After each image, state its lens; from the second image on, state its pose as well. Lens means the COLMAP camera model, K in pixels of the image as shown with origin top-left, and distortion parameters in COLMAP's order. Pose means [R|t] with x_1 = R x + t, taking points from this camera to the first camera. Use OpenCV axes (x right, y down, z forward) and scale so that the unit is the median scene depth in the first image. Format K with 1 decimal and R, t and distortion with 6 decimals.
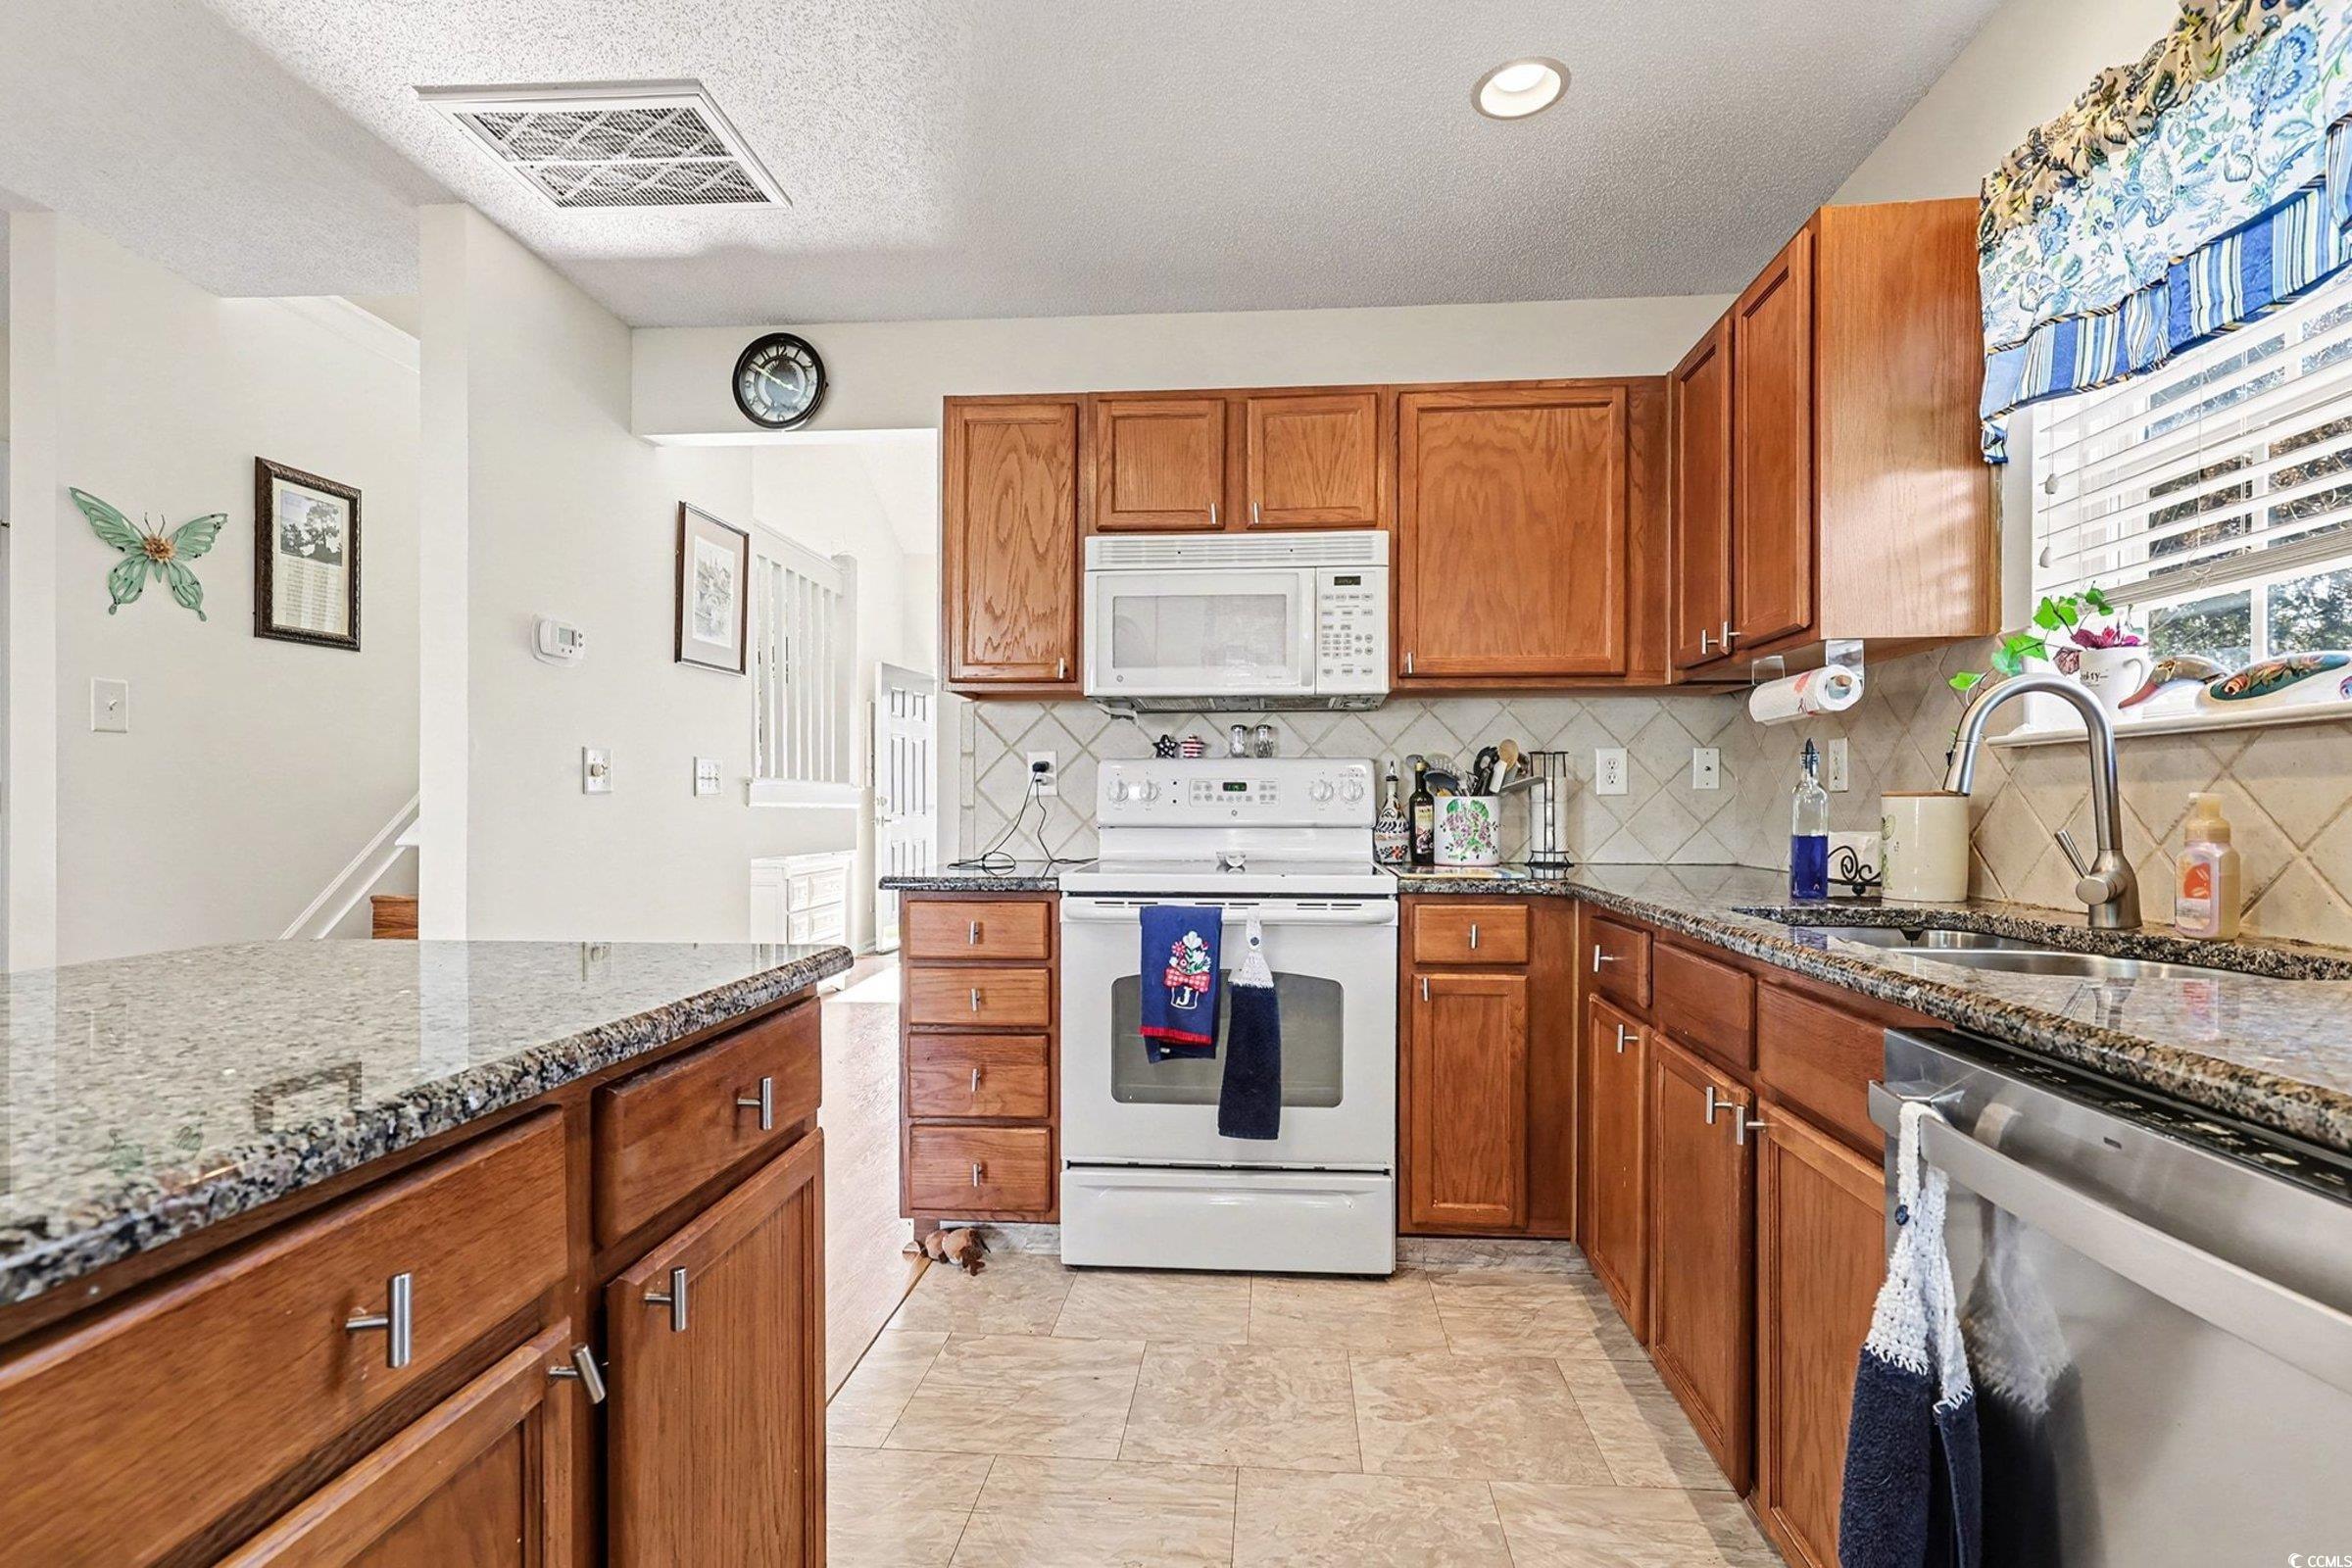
lens RADIAL K [[1115.5, 0, 1184.6], [0, 1115.5, 801.2], [0, 0, 1]] dist [0.000024, -0.000183]
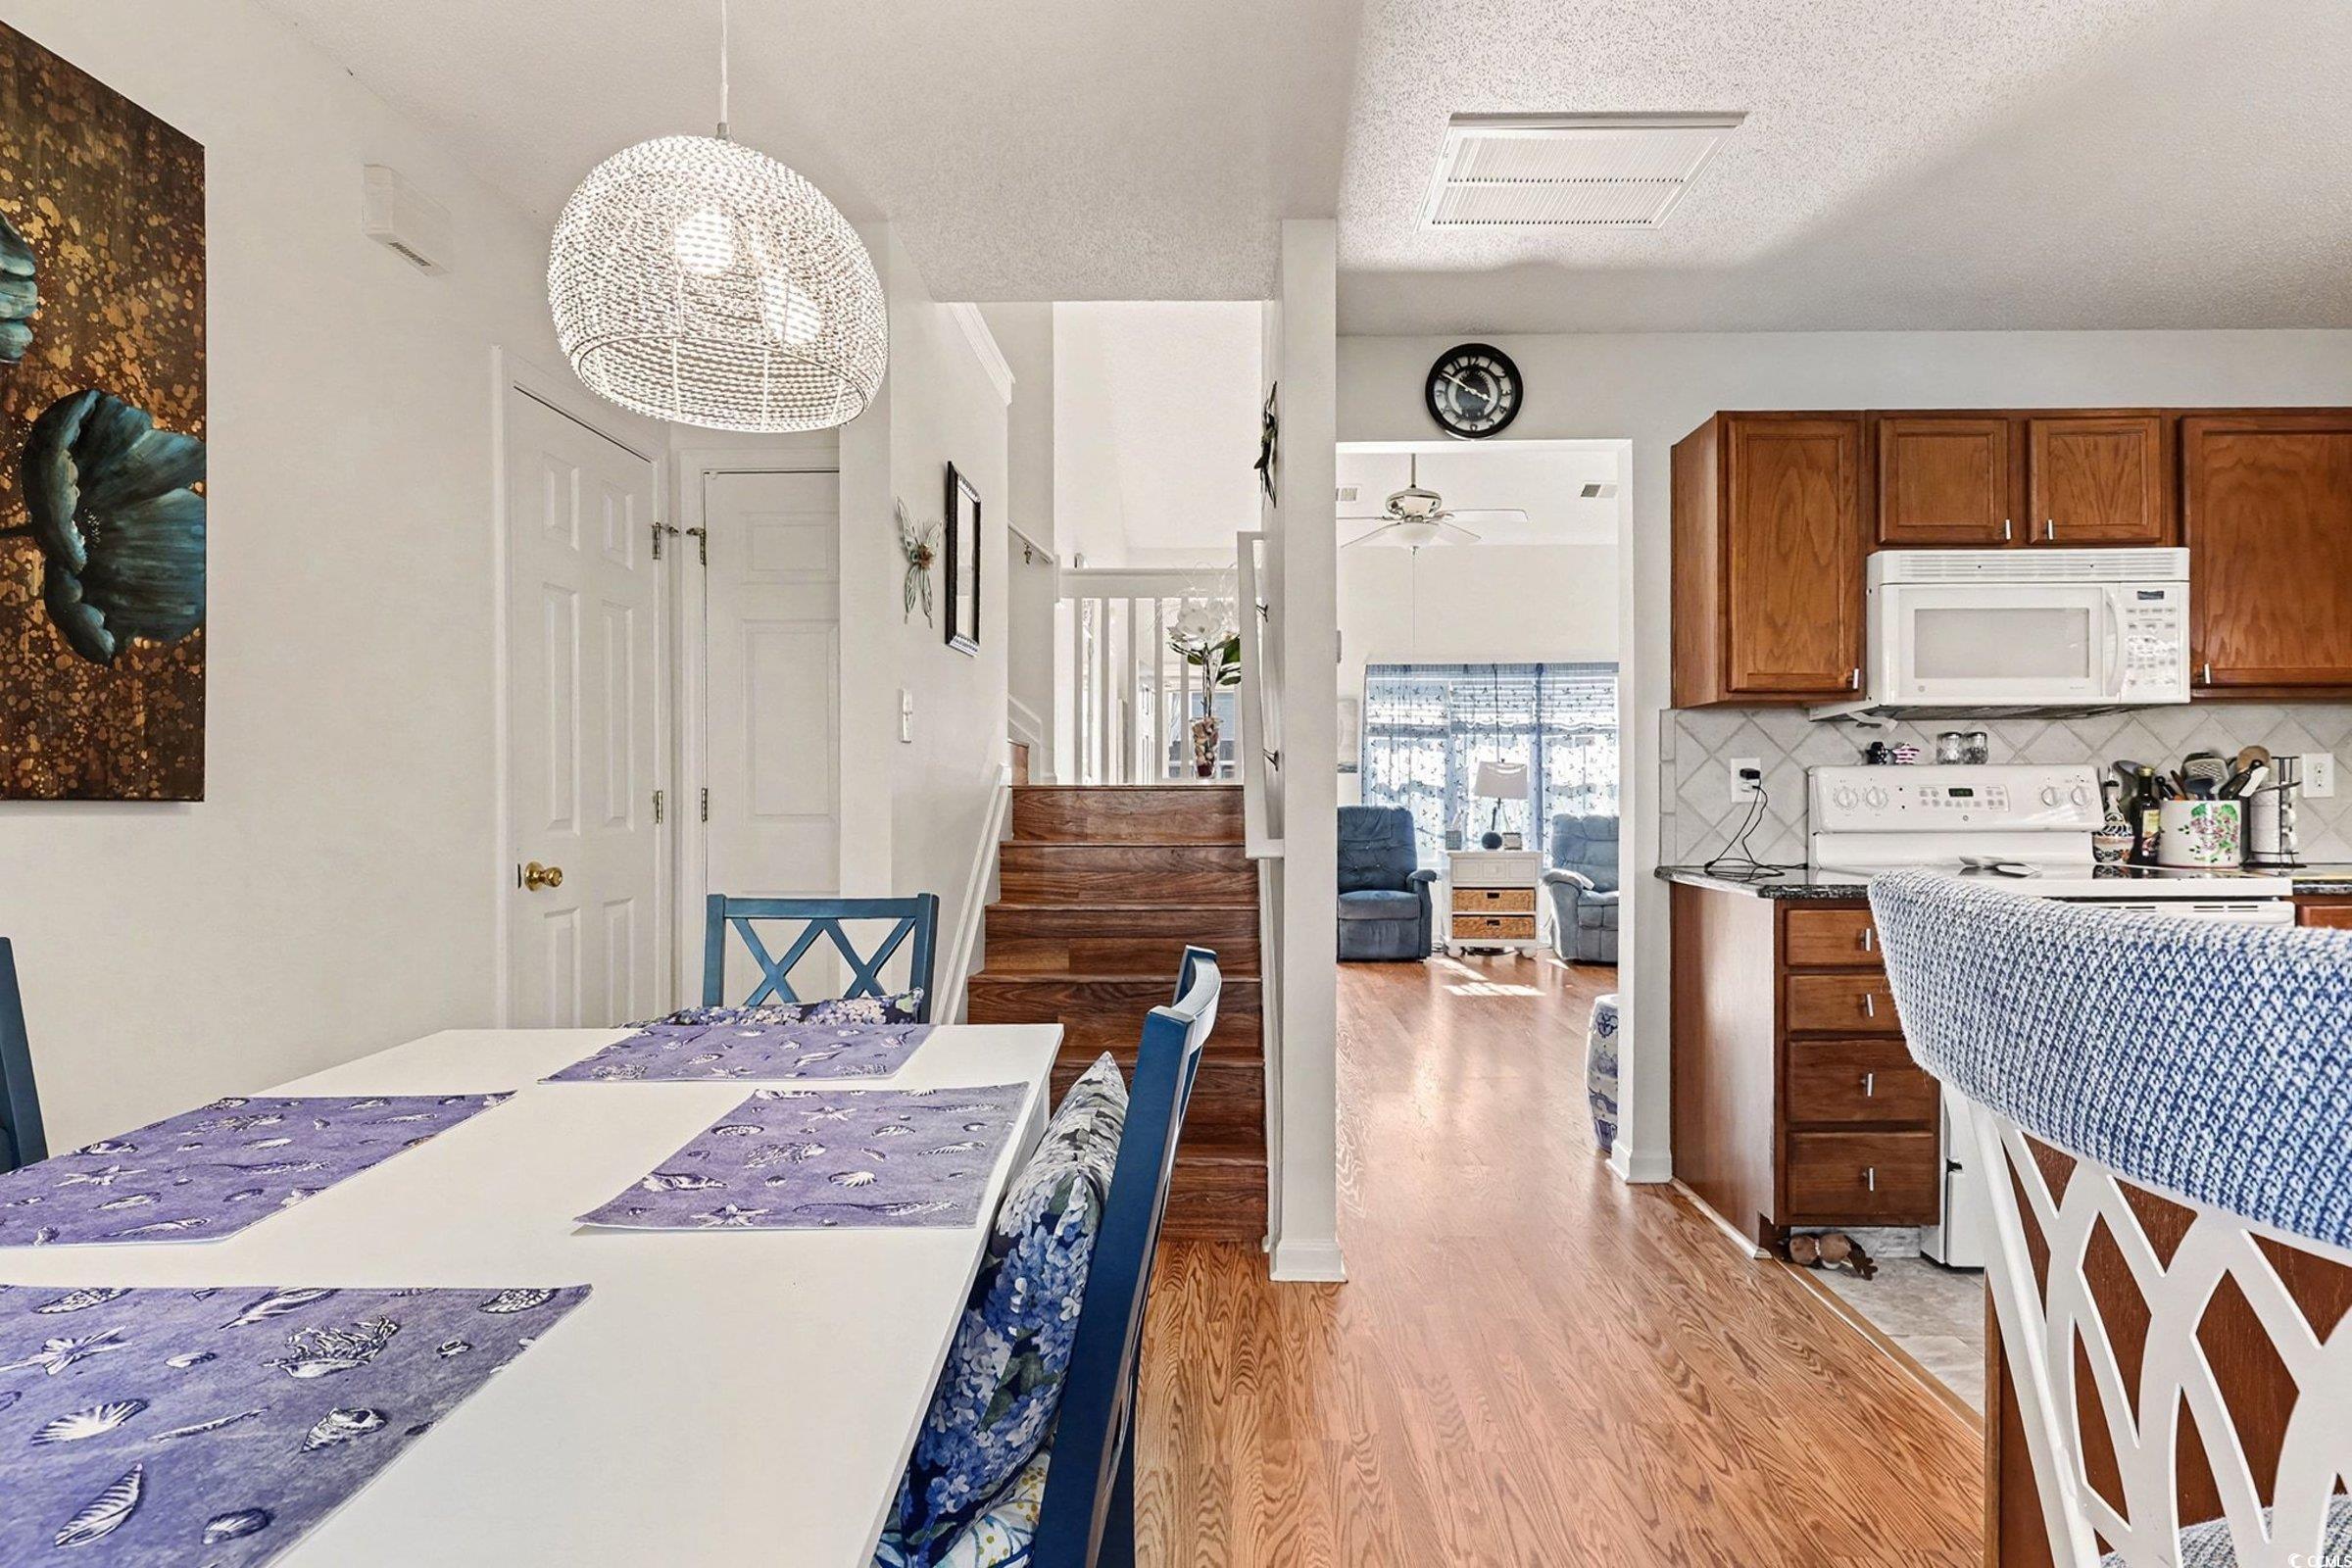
lens RADIAL K [[1115.5, 0, 1195.7], [0, 1115.5, 781.6], [0, 0, 1]] dist [0.000024, -0.000183]
pose [[0.997523, -0.006635, 0.070028, -0.788841], [0.007643, 0.999871, -0.014126, -0.014990], [-0.069925, 0.014626, 0.997445, 0.025076]]
